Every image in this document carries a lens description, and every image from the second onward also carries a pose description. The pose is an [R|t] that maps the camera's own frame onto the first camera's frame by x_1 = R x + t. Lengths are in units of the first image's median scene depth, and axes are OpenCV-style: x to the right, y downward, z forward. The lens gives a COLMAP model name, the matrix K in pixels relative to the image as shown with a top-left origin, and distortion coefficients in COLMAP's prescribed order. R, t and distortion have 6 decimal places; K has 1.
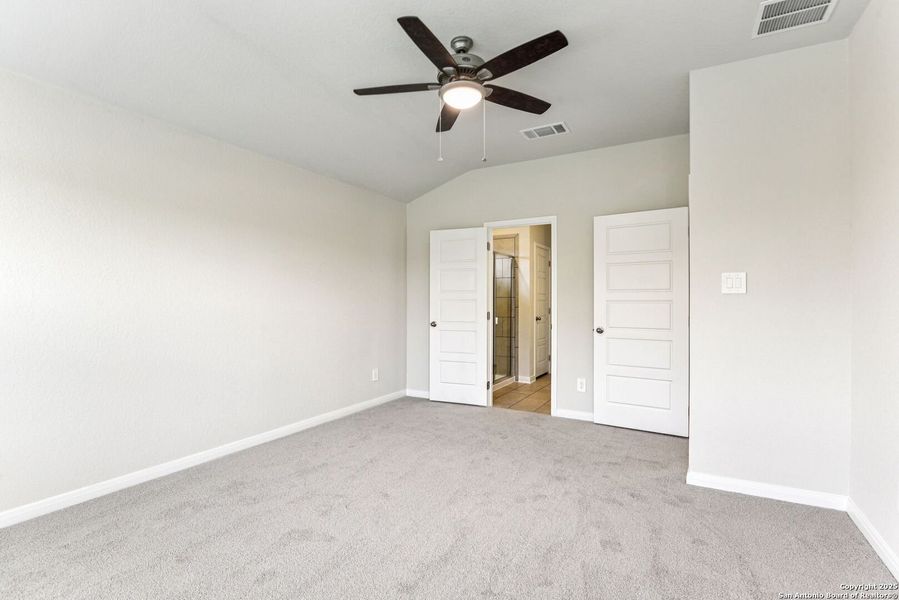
lens RADIAL K [[429.5, 0, 446.8], [0, 429.5, 296.7], [0, 0, 1]] dist [-0.015110, -0.001018]
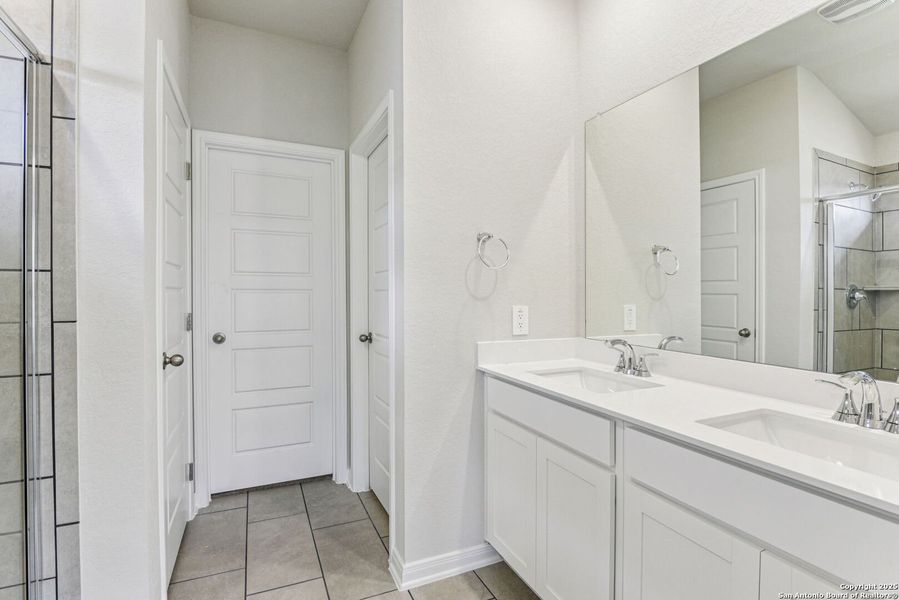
lens RADIAL K [[429.5, 0, 446.8], [0, 429.5, 296.7], [0, 0, 1]] dist [-0.015110, -0.001018]
pose [[0.583977, -0.012017, 0.811681, 0.157306], [-0.007359, 0.999771, 0.020096, 0.011934], [-0.811737, -0.017709, 0.583755, 1.084838]]
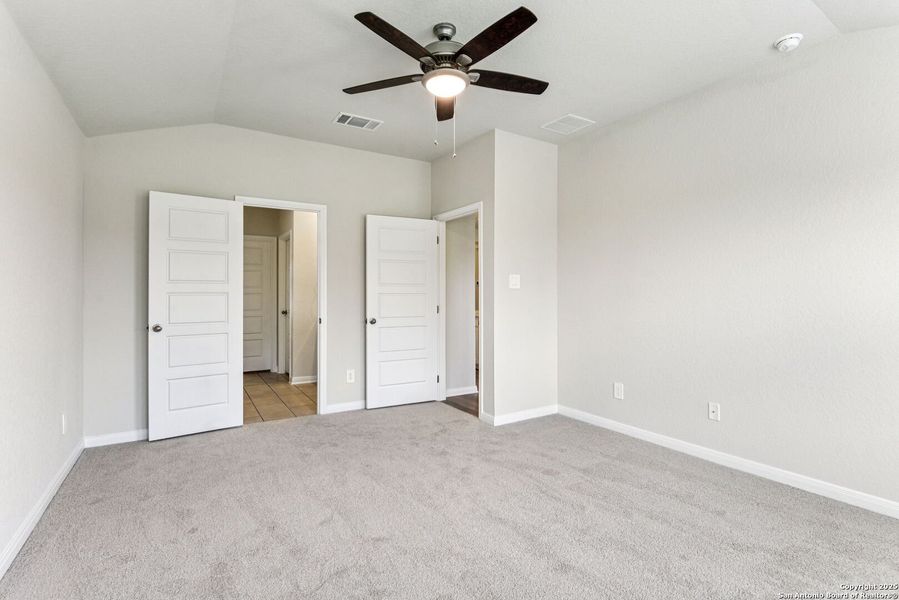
lens RADIAL K [[430.6, 0, 445.3], [0, 430.6, 288.1], [0, 0, 1]] dist [-0.011719, -0.000107]
pose [[0.468494, 0.009257, 0.883418, -0.492115], [-0.008590, 0.999946, -0.005923, 0.000466], [-0.883425, -0.004814, 0.468548, 0.322325]]
